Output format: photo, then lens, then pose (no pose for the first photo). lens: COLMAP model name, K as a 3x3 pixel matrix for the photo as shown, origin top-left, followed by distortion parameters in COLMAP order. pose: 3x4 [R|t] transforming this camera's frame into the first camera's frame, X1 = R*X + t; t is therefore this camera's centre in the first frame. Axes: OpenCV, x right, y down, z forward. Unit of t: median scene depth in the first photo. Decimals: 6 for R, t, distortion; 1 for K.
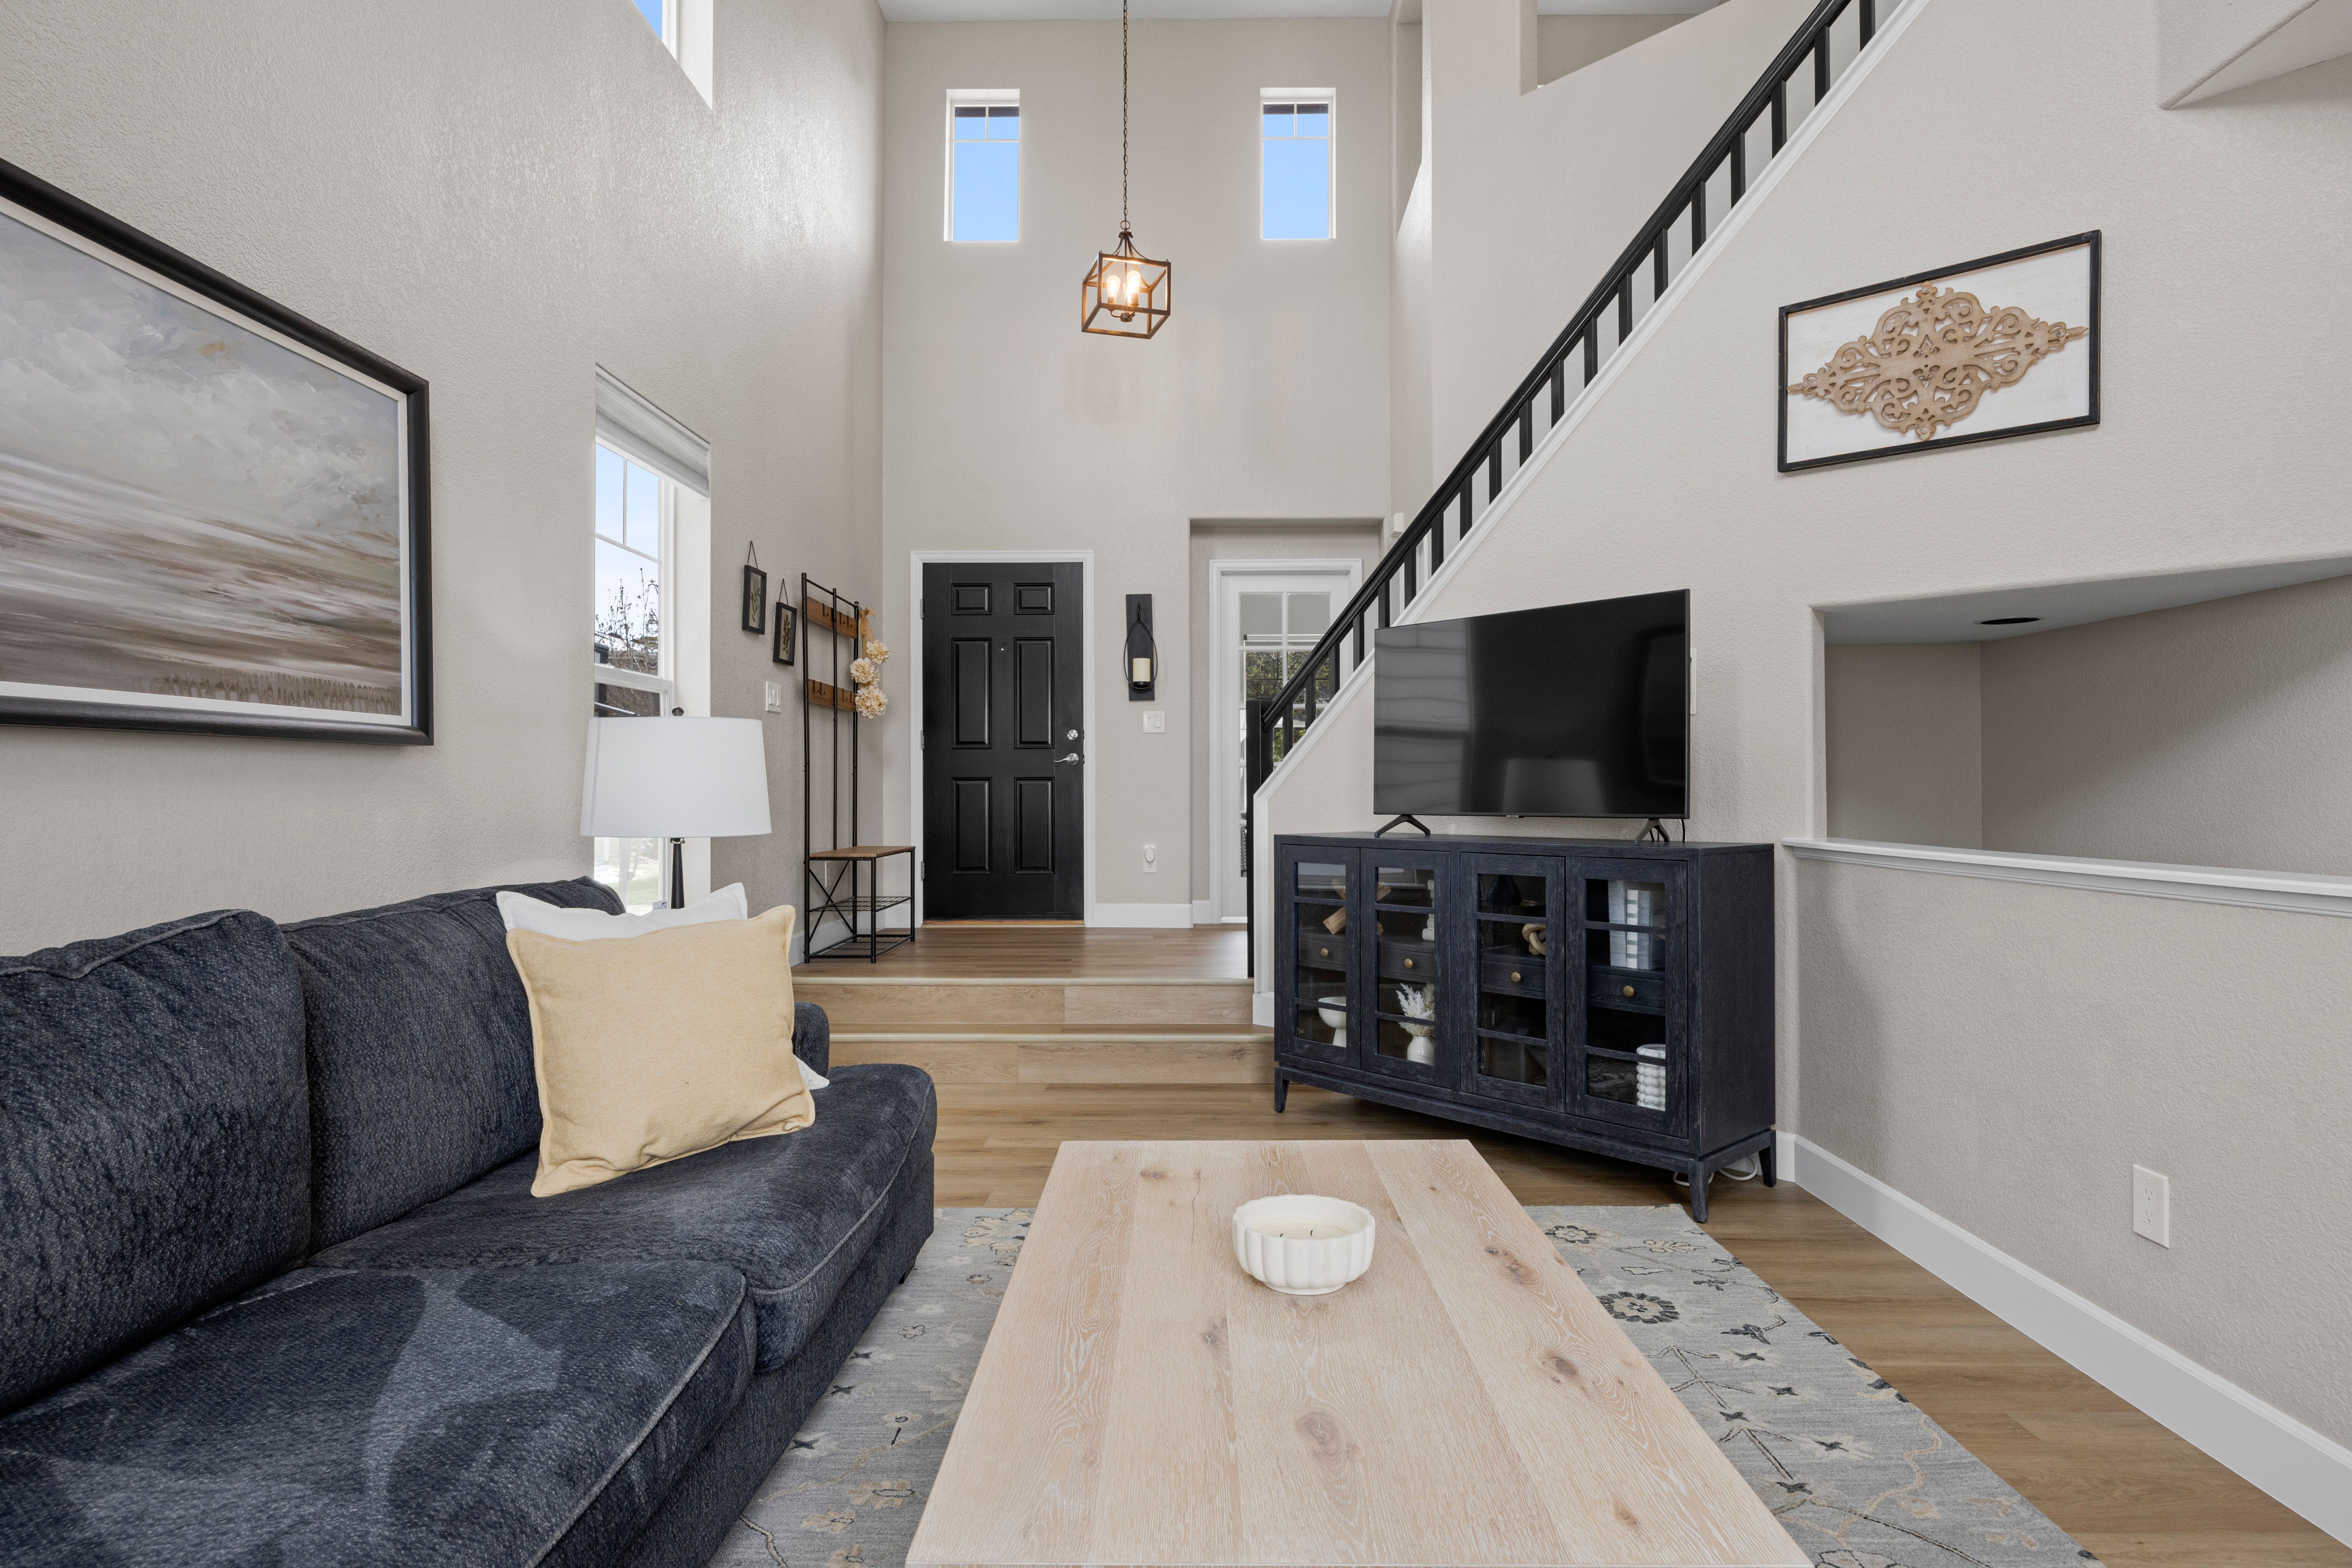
lens RADIAL K [[1244.4, 0, 1176.0], [0, 1244.4, 784.0], [0, 0, 1]] dist [0.000256, 0.000361]
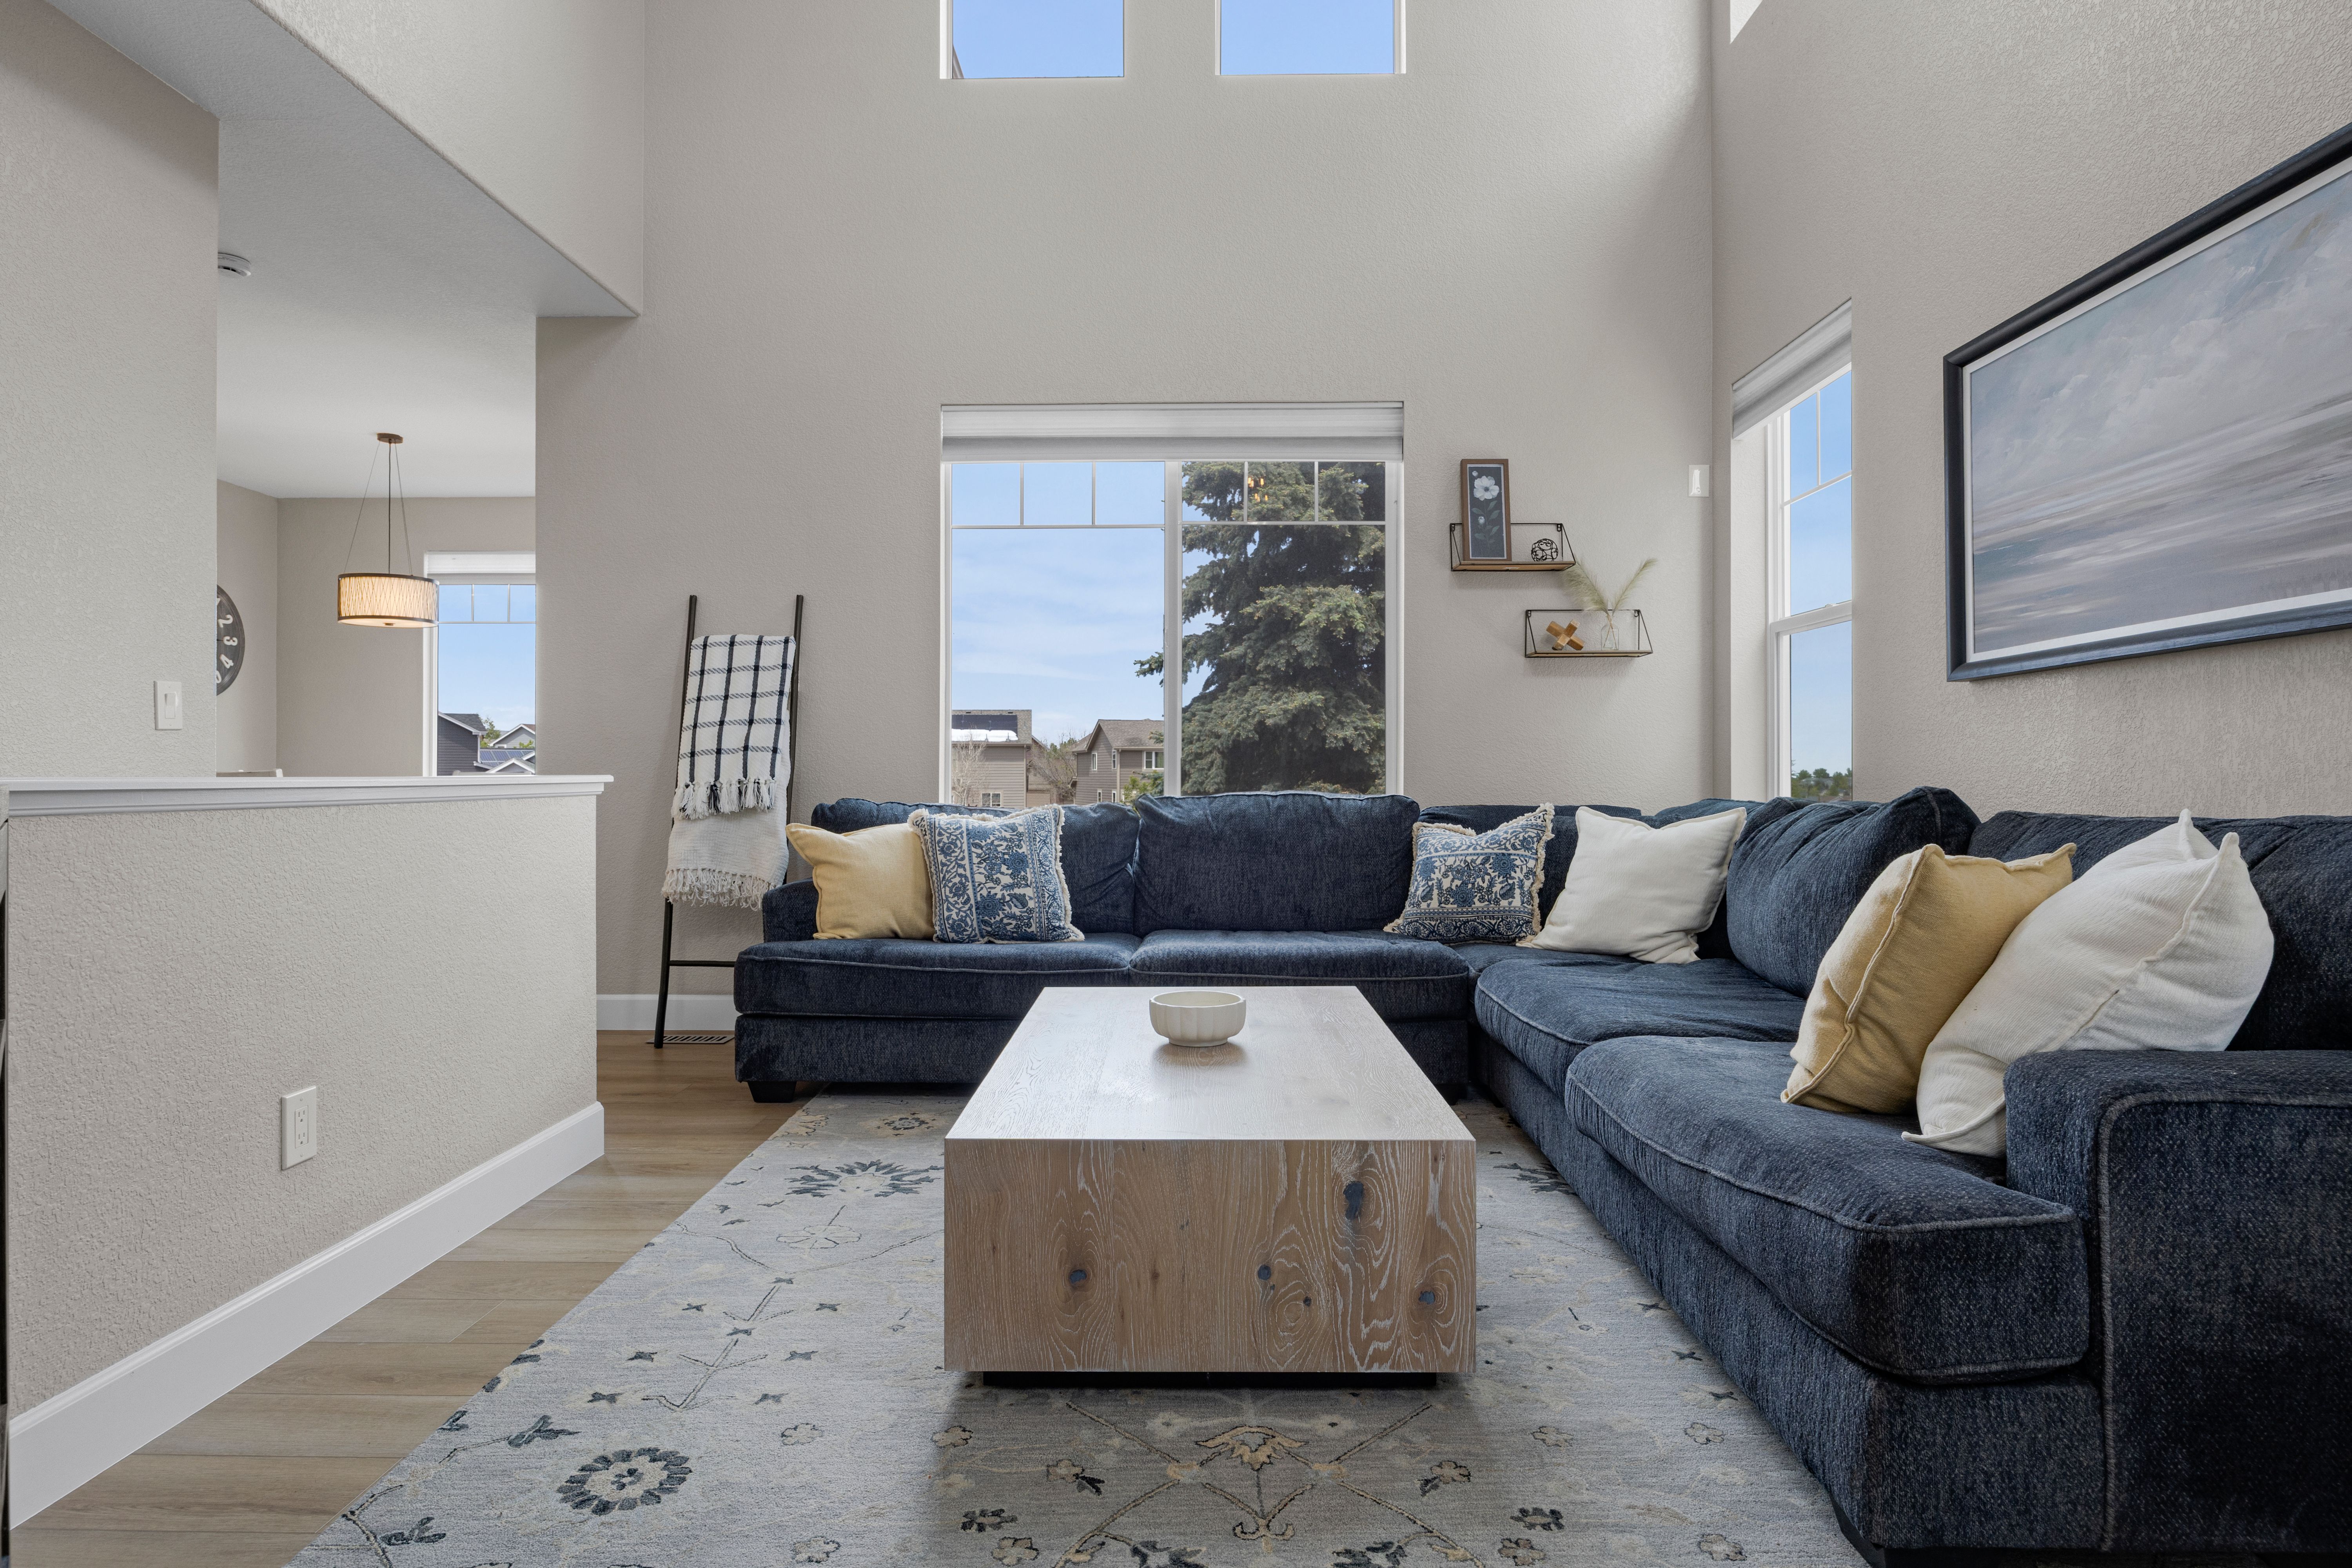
lens RADIAL K [[1270.2, 0, 1176.0], [0, 1270.2, 784.0], [0, 0, 1]] dist [-0.009961, -0.000163]
pose [[-0.999992, 0.003615, -0.001426, 0.099343], [0.003617, 0.999993, -0.001307, 0.073005], [0.001422, -0.001312, -0.999998, 1.892338]]
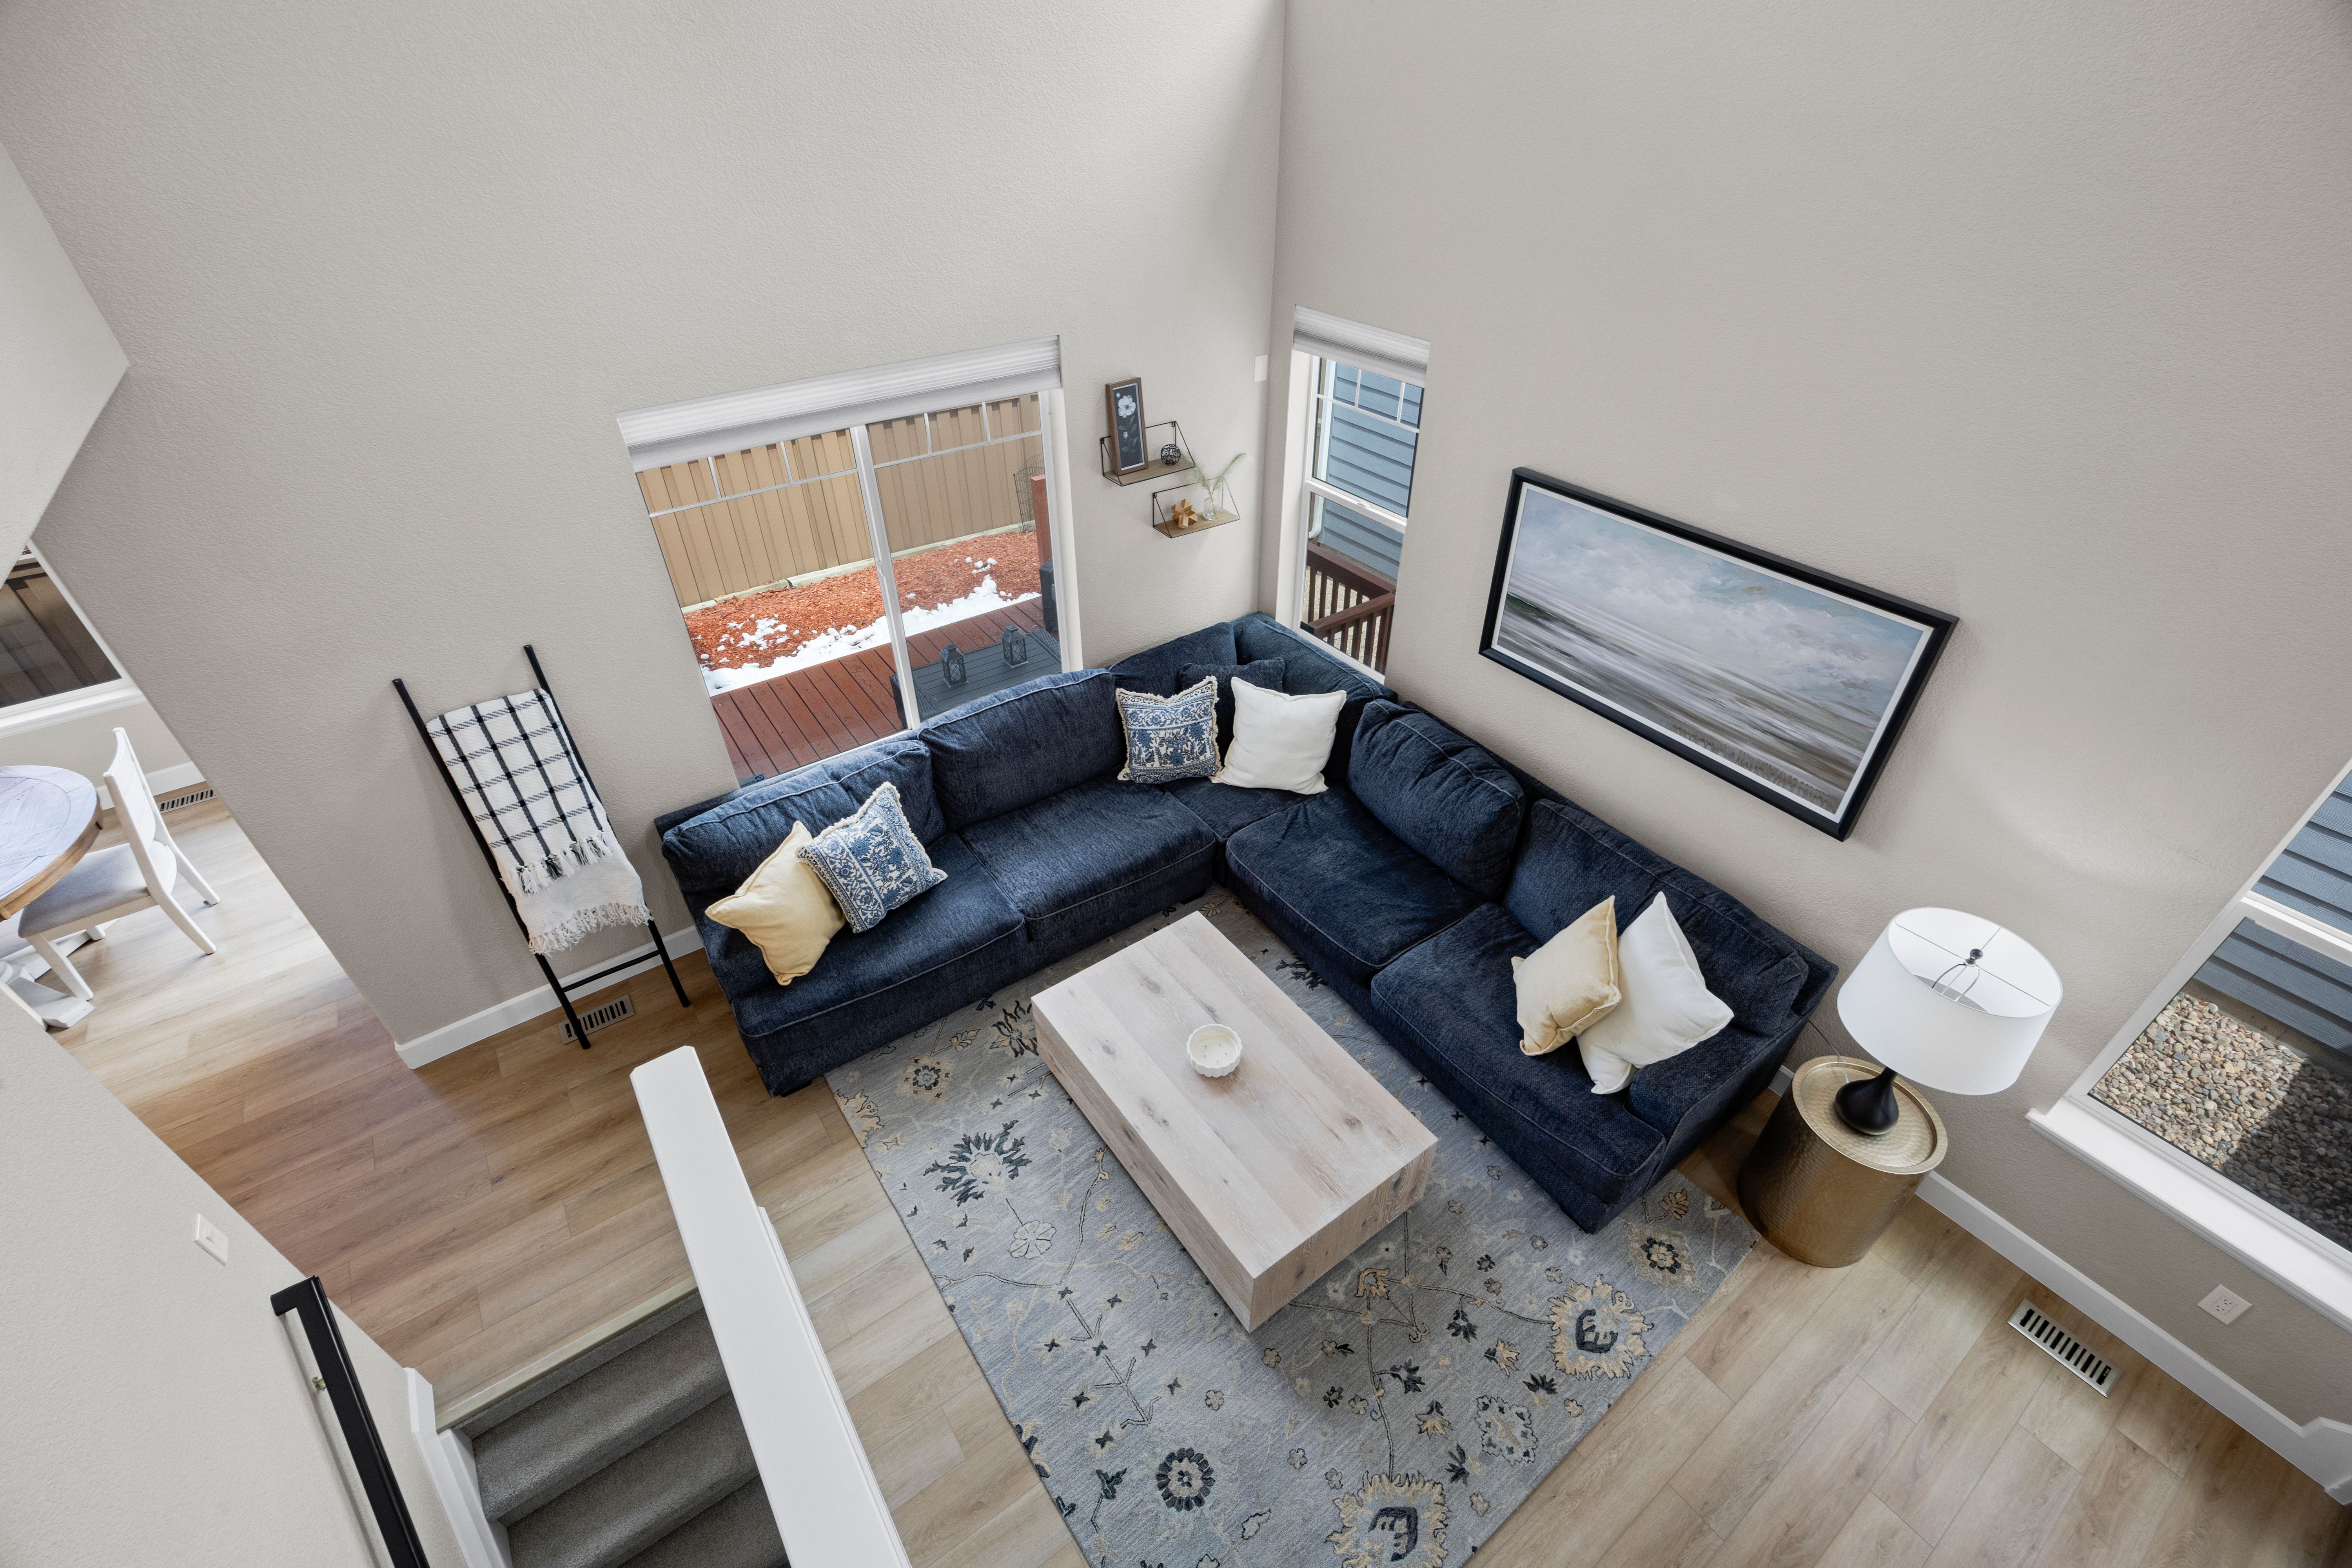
lens RADIAL K [[993.1, 0, 1184.4], [0, 993.1, 798.0], [0, 0, 1]] dist [-0.025104, 0.000435]
pose [[-0.801977, 0.369748, -0.469169, 0.690734], [0.009061, 0.792850, 0.609349, -0.968927], [0.597286, 0.484433, -0.639198, 1.523297]]
